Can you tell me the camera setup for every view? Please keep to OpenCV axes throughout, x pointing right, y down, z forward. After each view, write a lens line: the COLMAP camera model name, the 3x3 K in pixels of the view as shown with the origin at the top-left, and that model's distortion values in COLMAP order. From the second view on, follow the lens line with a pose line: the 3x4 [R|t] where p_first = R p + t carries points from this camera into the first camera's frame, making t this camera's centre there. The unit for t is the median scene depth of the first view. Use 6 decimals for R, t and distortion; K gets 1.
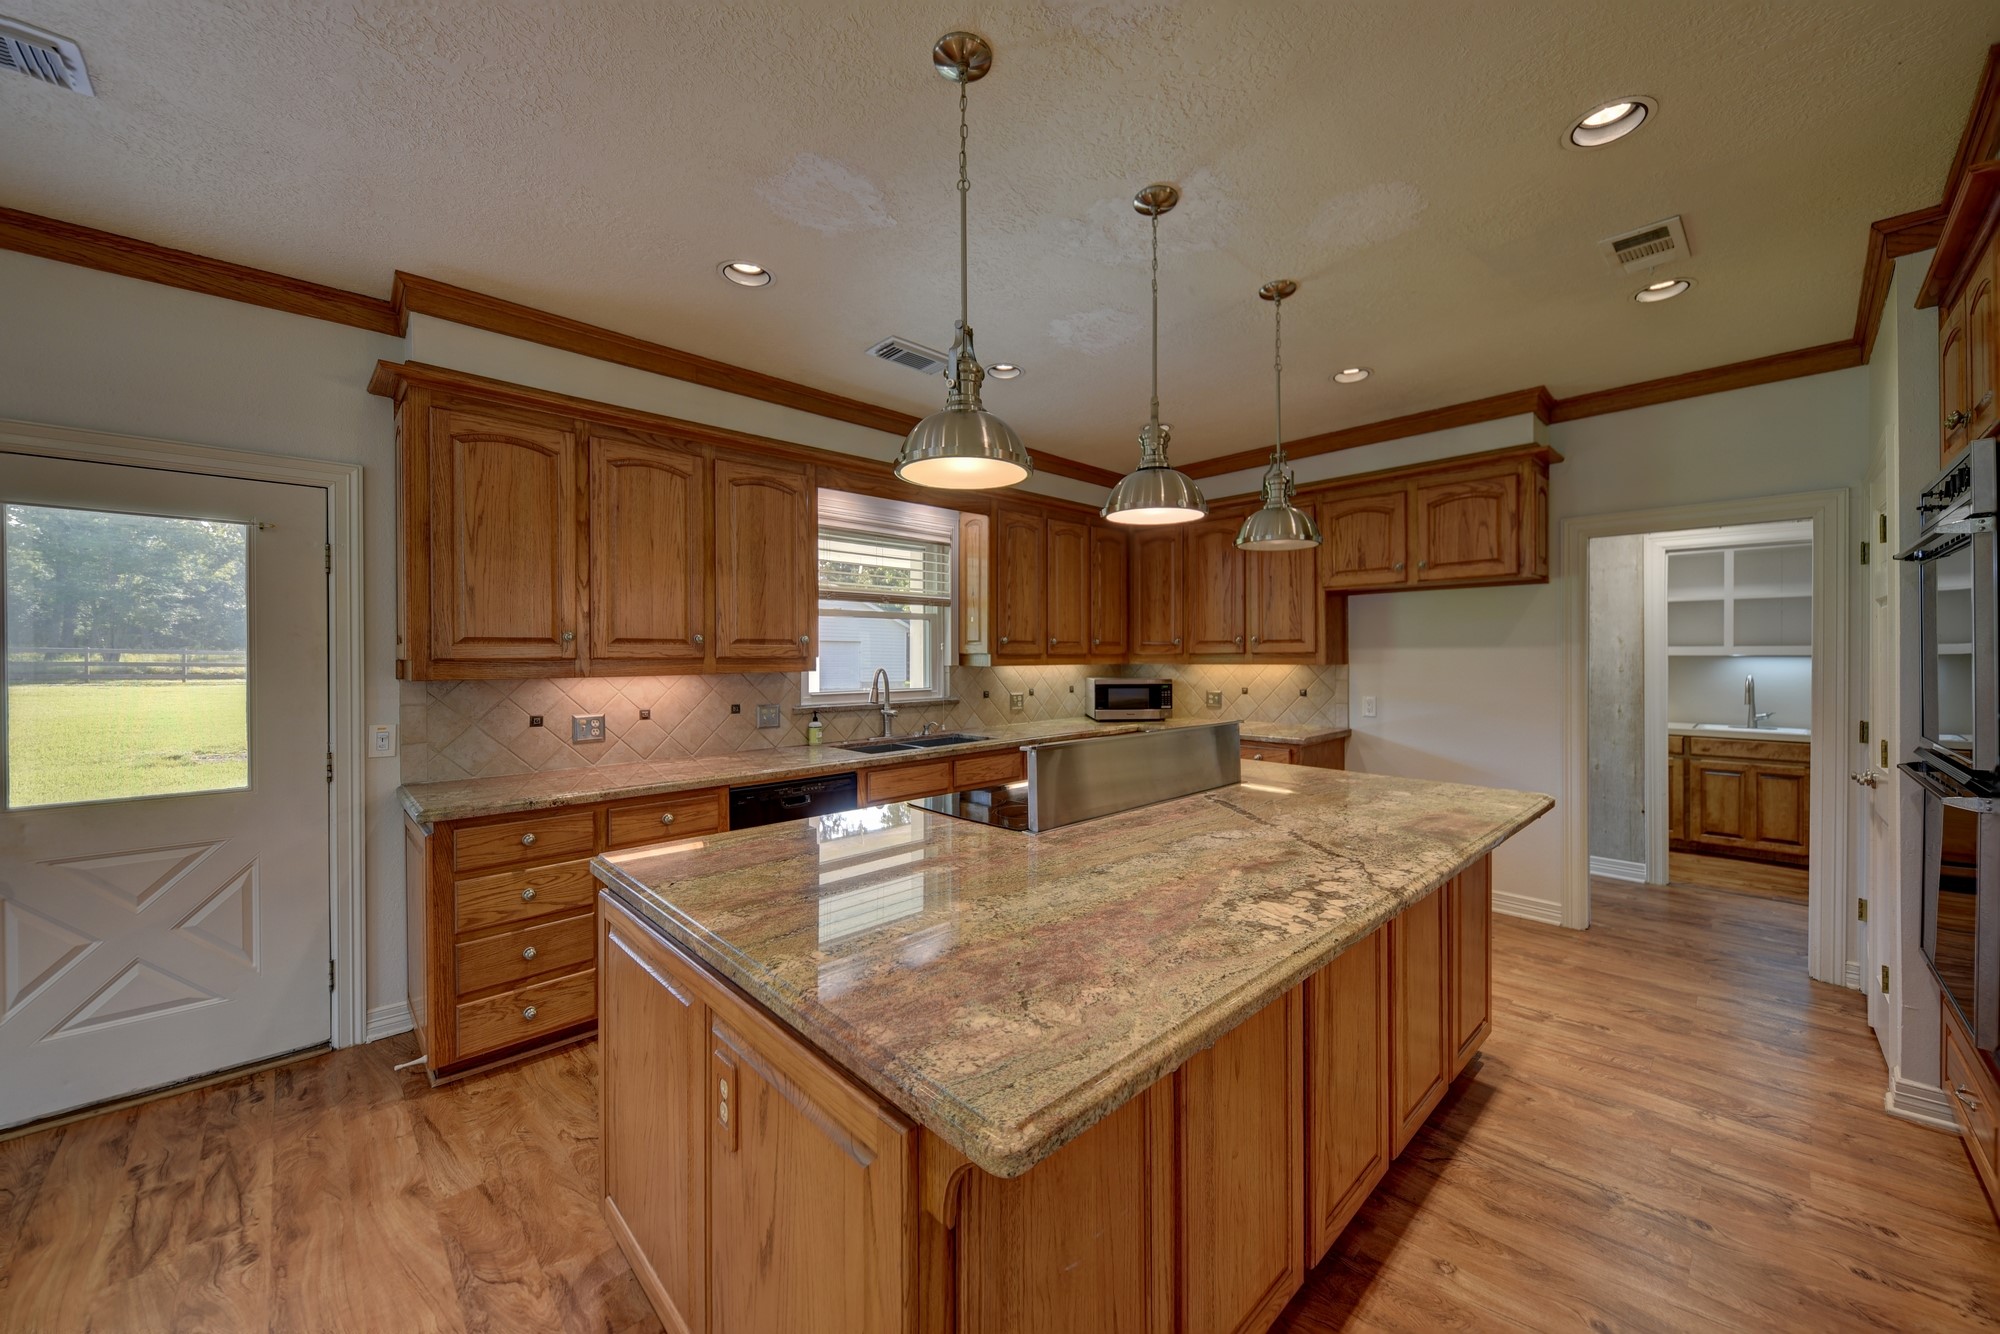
lens RADIAL K [[732.6, 0, 1025.1], [0, 732.6, 658.9], [0, 0, 1]] dist [0.015170, -0.006273]
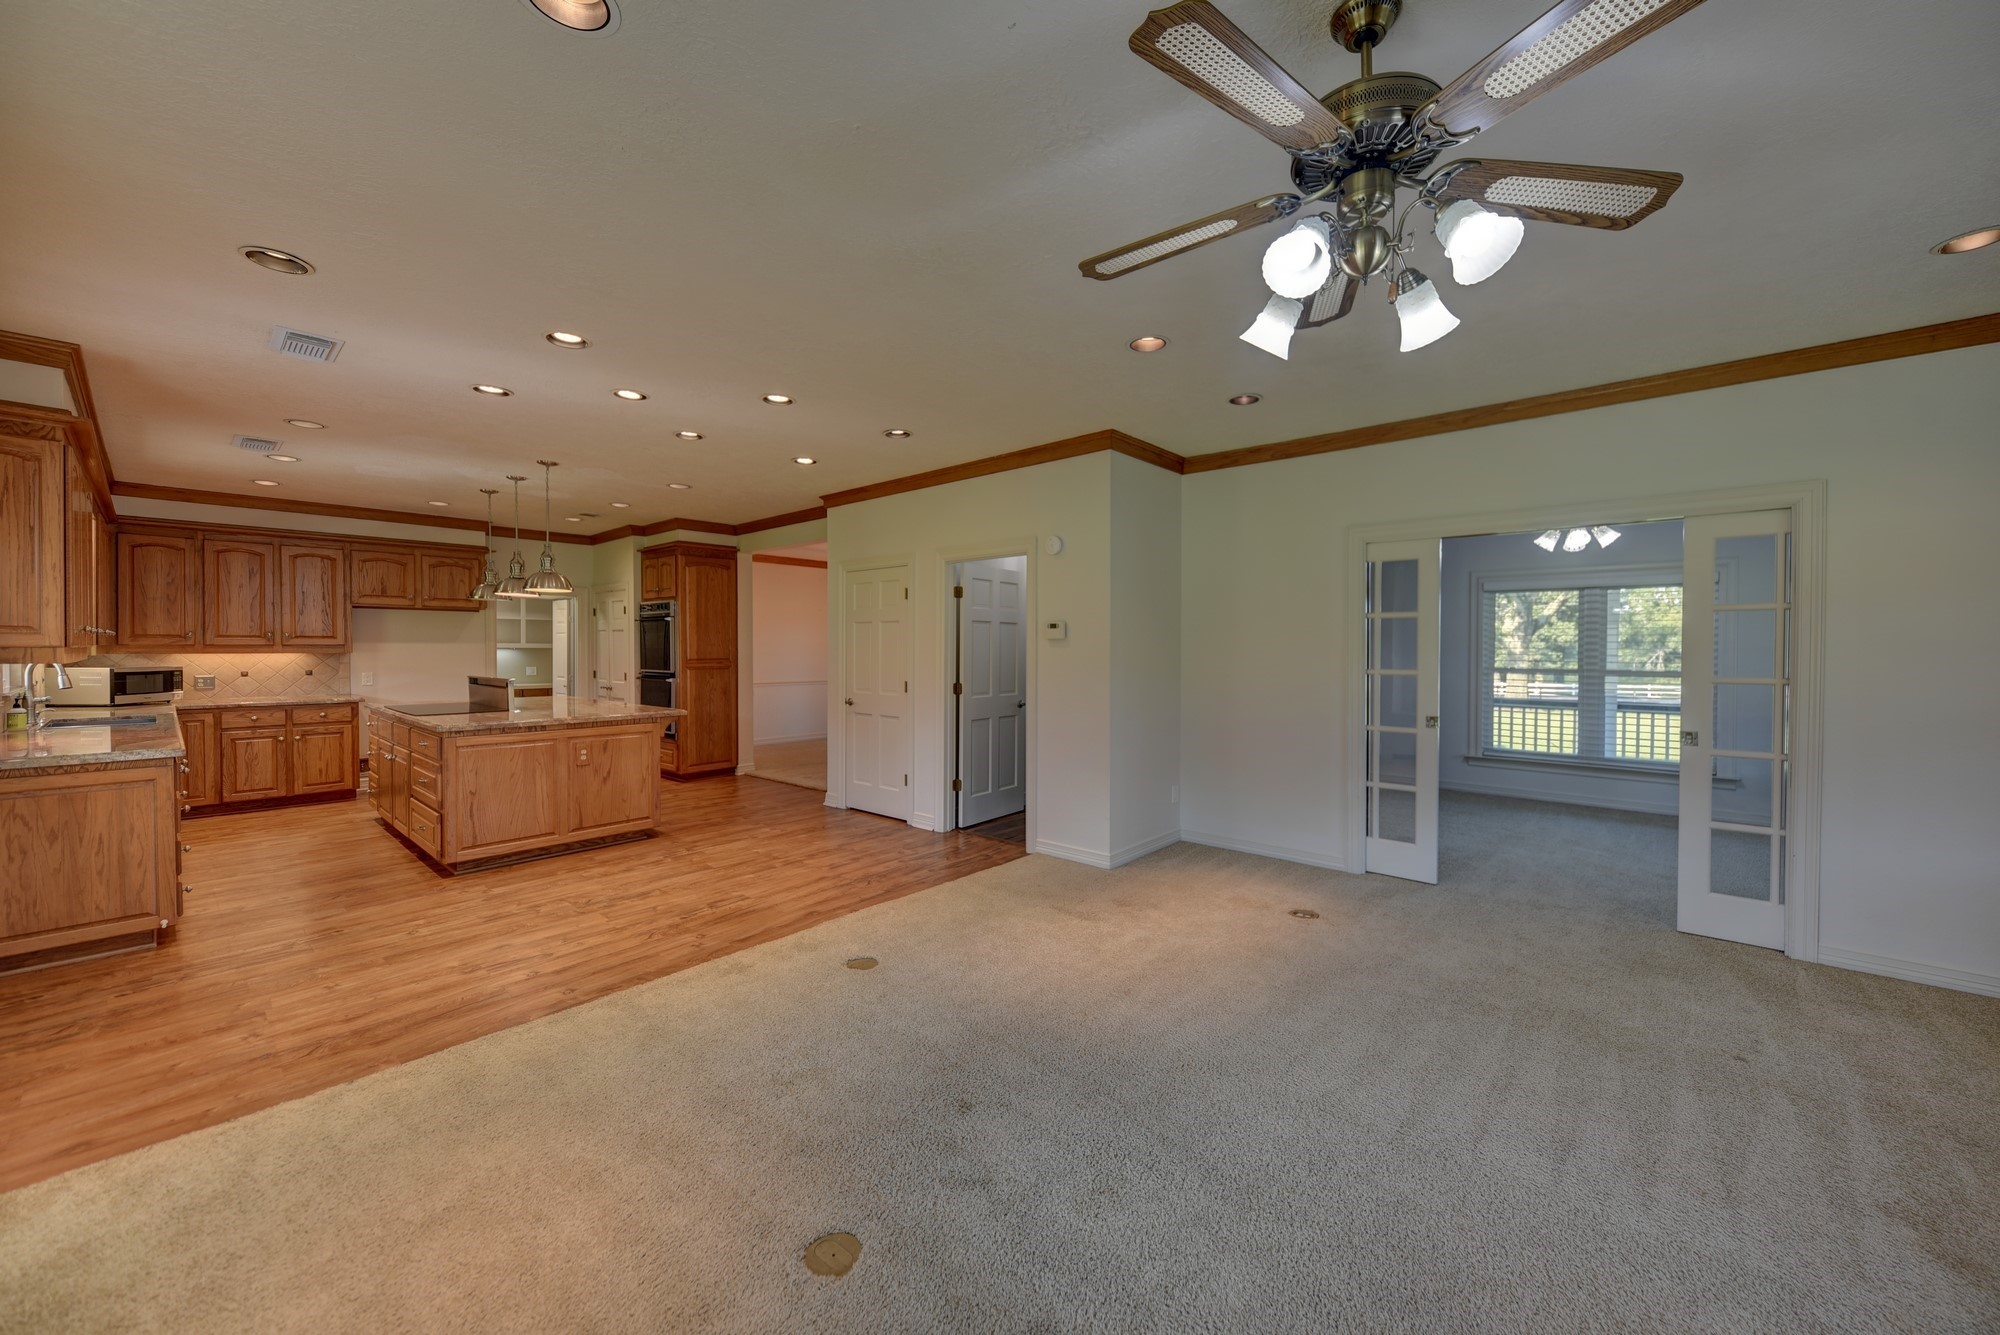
lens RADIAL K [[740.4, 0, 1031.8], [0, 740.4, 656.8], [0, 0, 1]] dist [0.006339, -0.002887]
pose [[-0.082577, -0.009460, 0.996540, -1.646365], [0.003711, 0.999945, 0.009800, 0.008098], [-0.996578, 0.004507, -0.082537, -0.399472]]
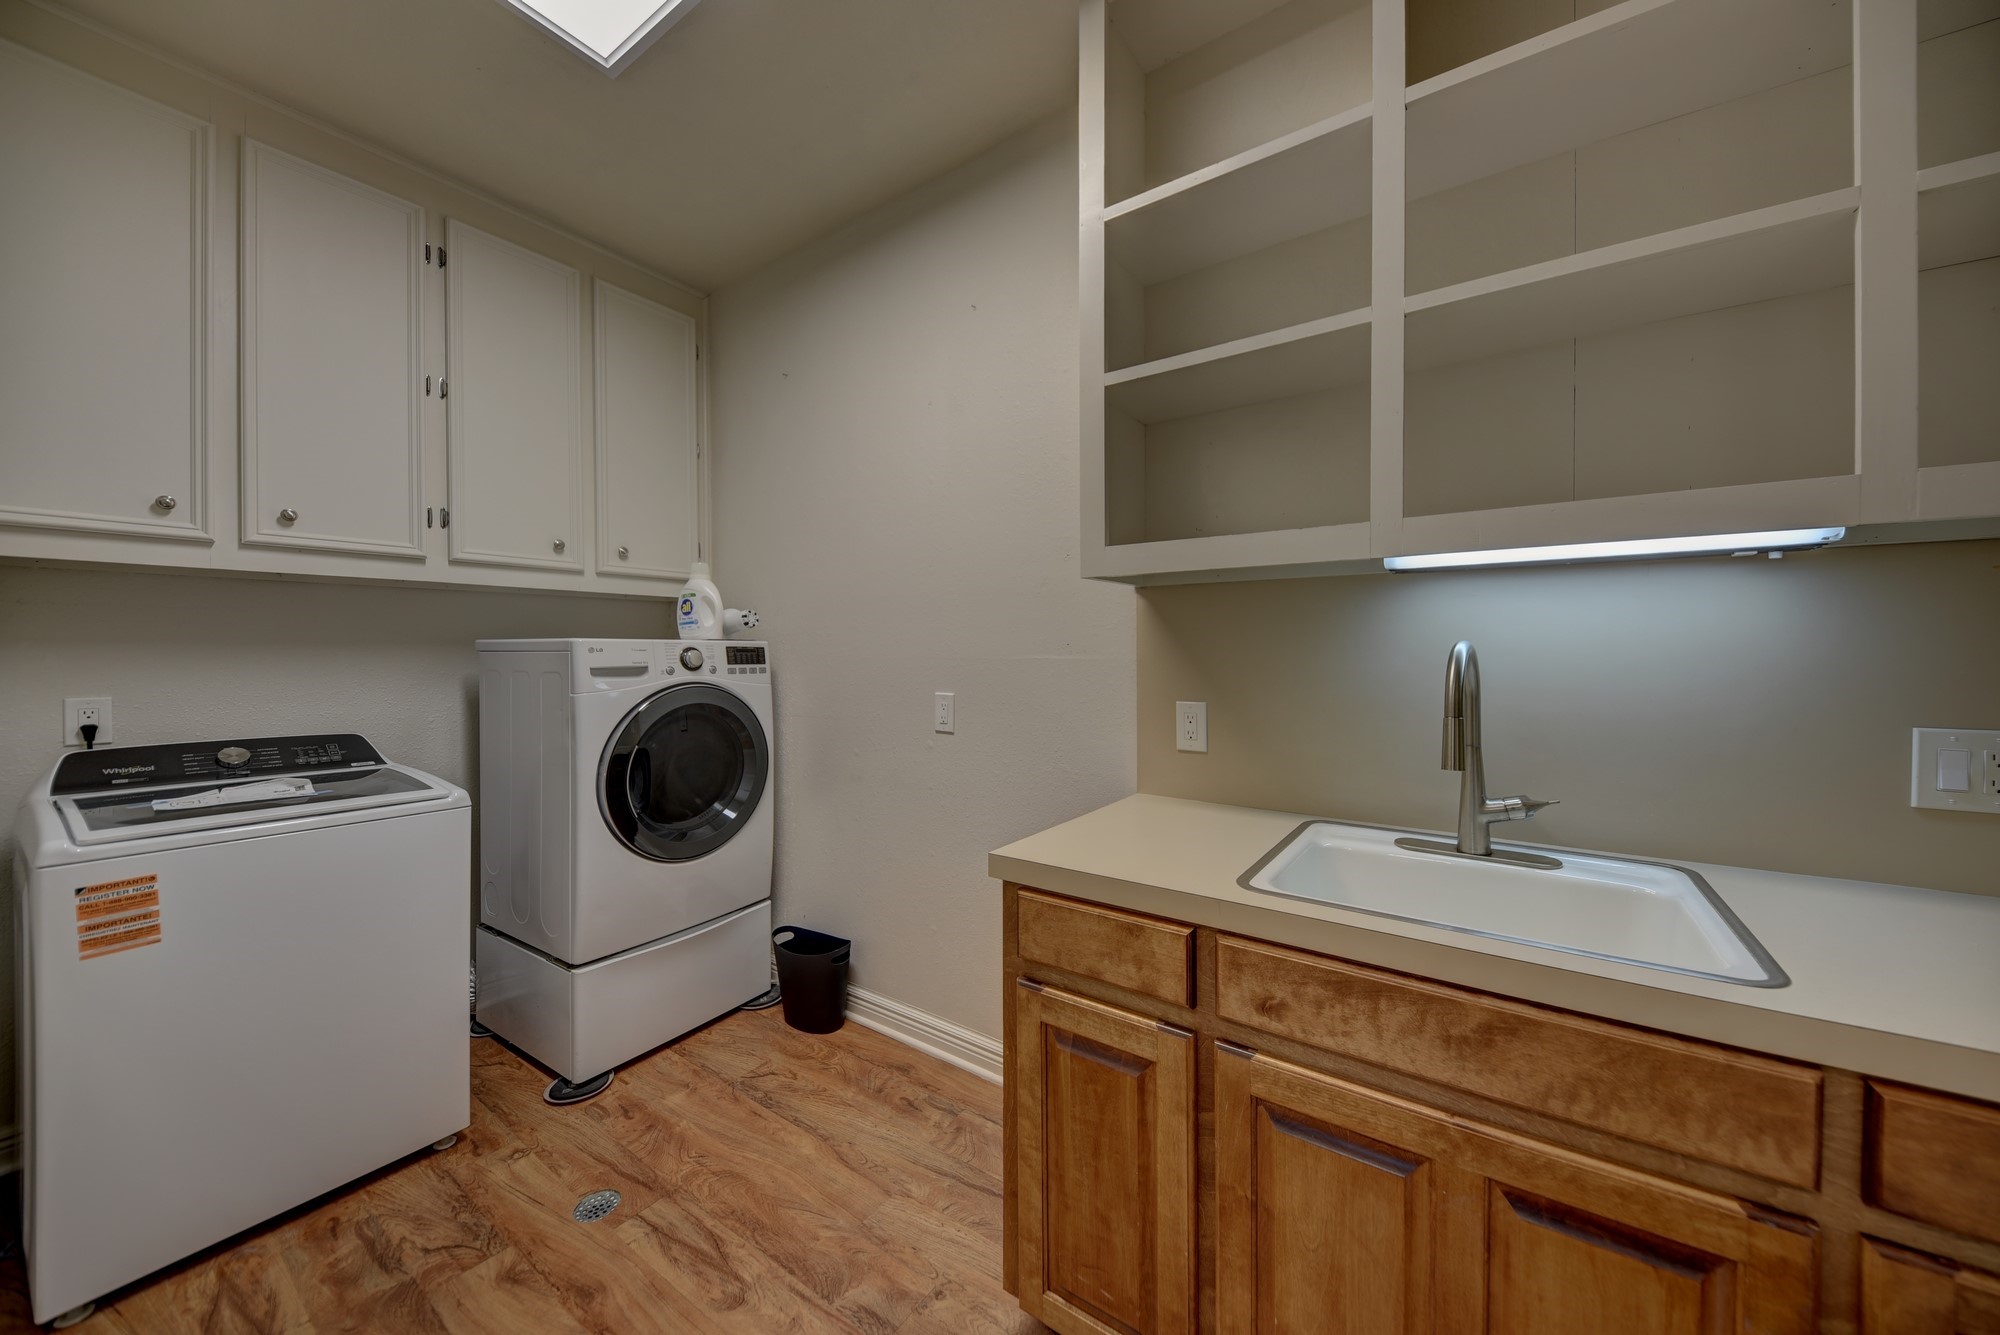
lens RADIAL K [[696.9, 0, 1027.4], [0, 696.9, 657.7], [0, 0, 1]] dist [0.013588, -0.006116]
pose [[0.979543, 0.001233, 0.201230, 1.237795], [-0.000323, 0.999990, -0.004551, 0.043064], [-0.201233, 0.004393, 0.979533, 1.249614]]
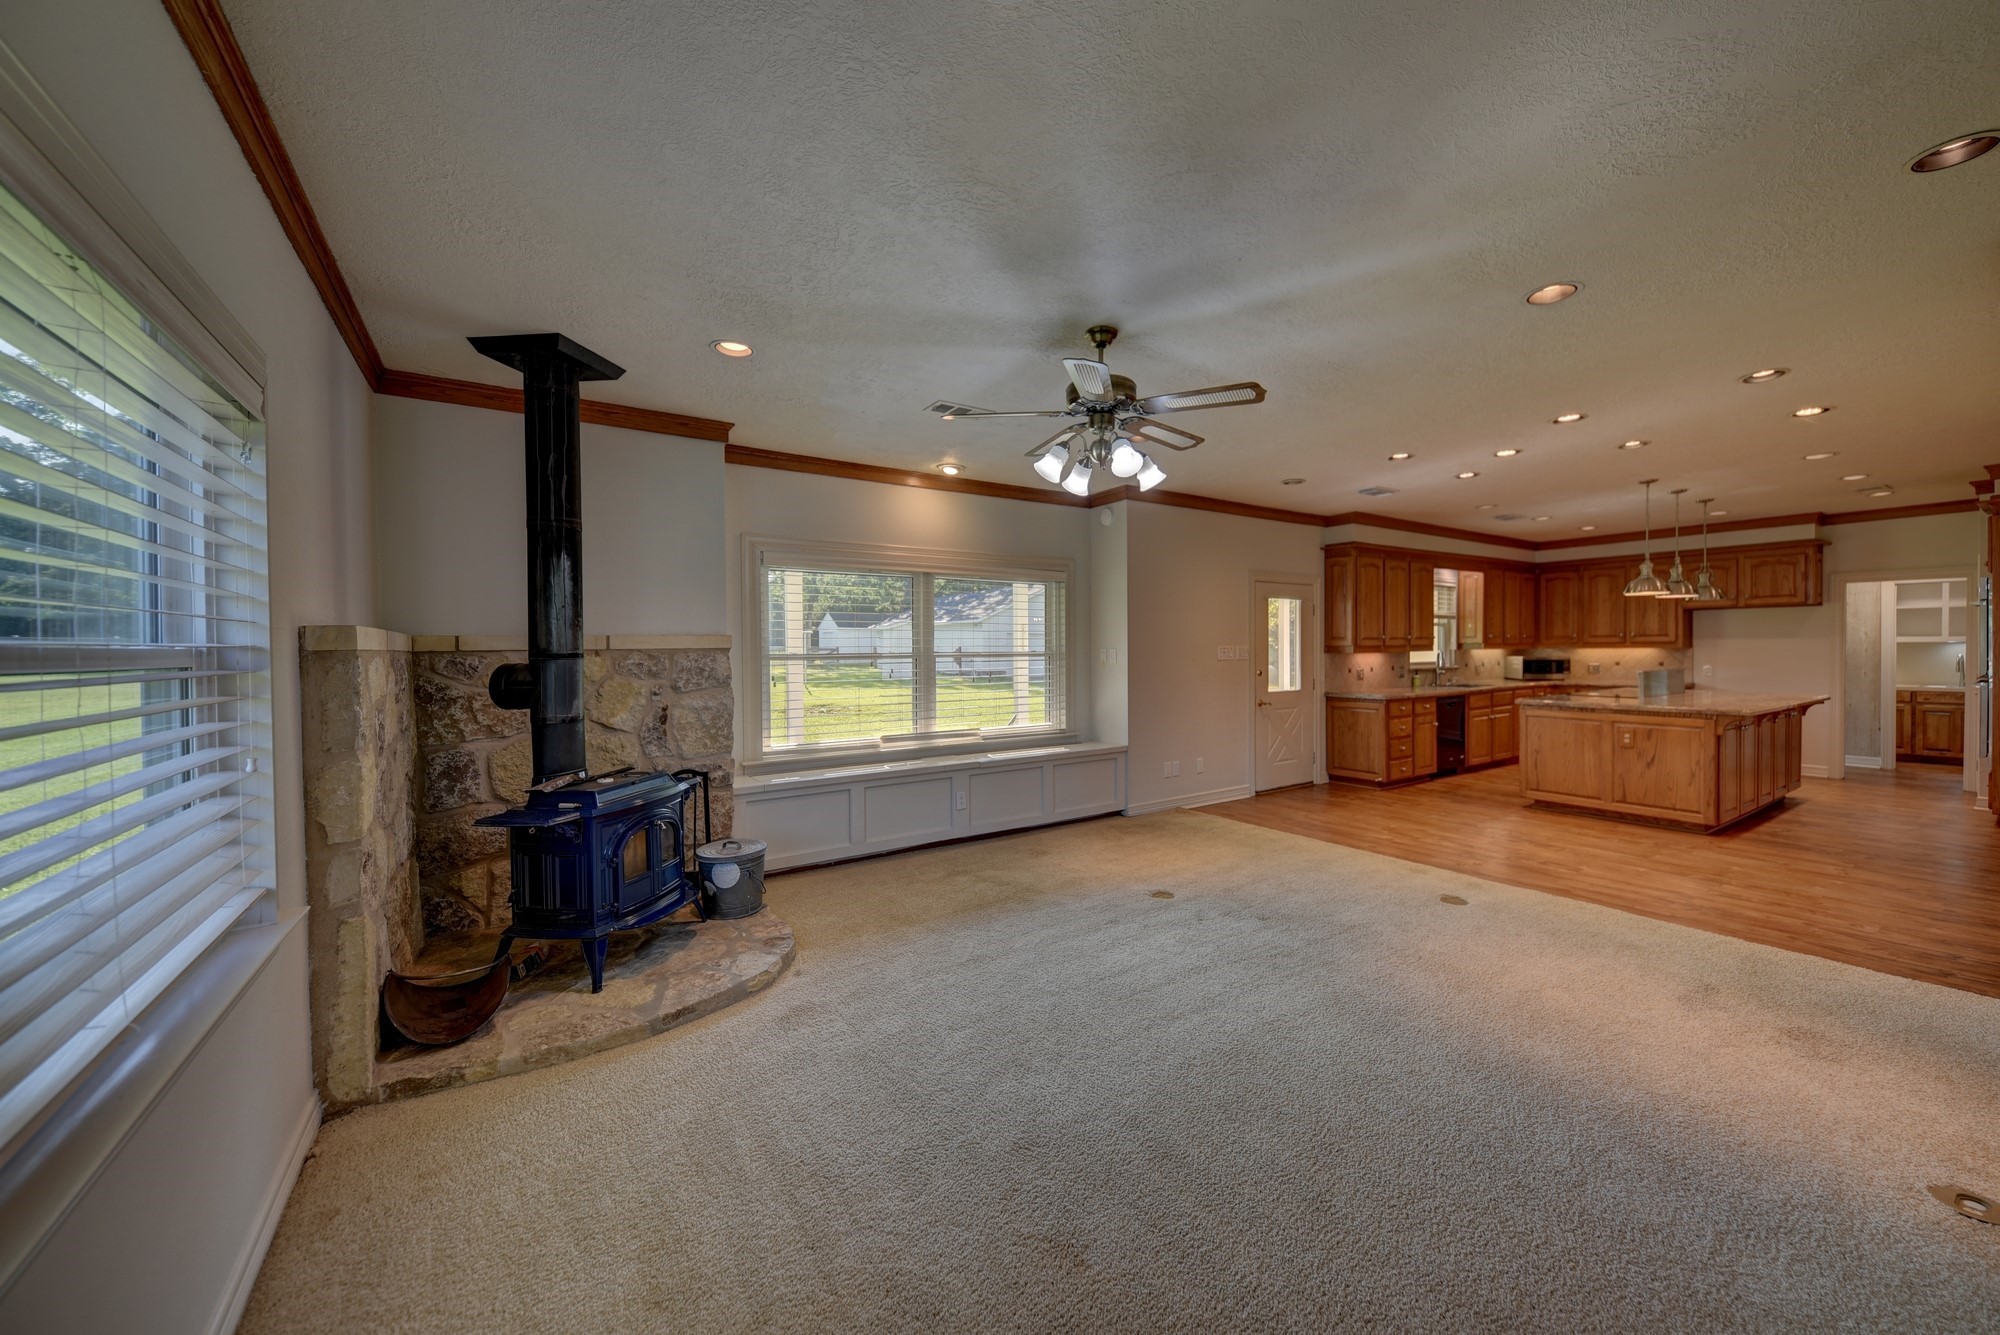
lens RADIAL K [[732.0, 0, 1008.3], [0, 732.0, 656.7], [0, 0, 1]] dist [0.001149, -0.005560]
pose [[0.979438, -0.001587, -0.201740, -1.156063], [0.003498, 0.999952, 0.009119, 0.009260], [0.201715, -0.009637, 0.979397, -1.506950]]
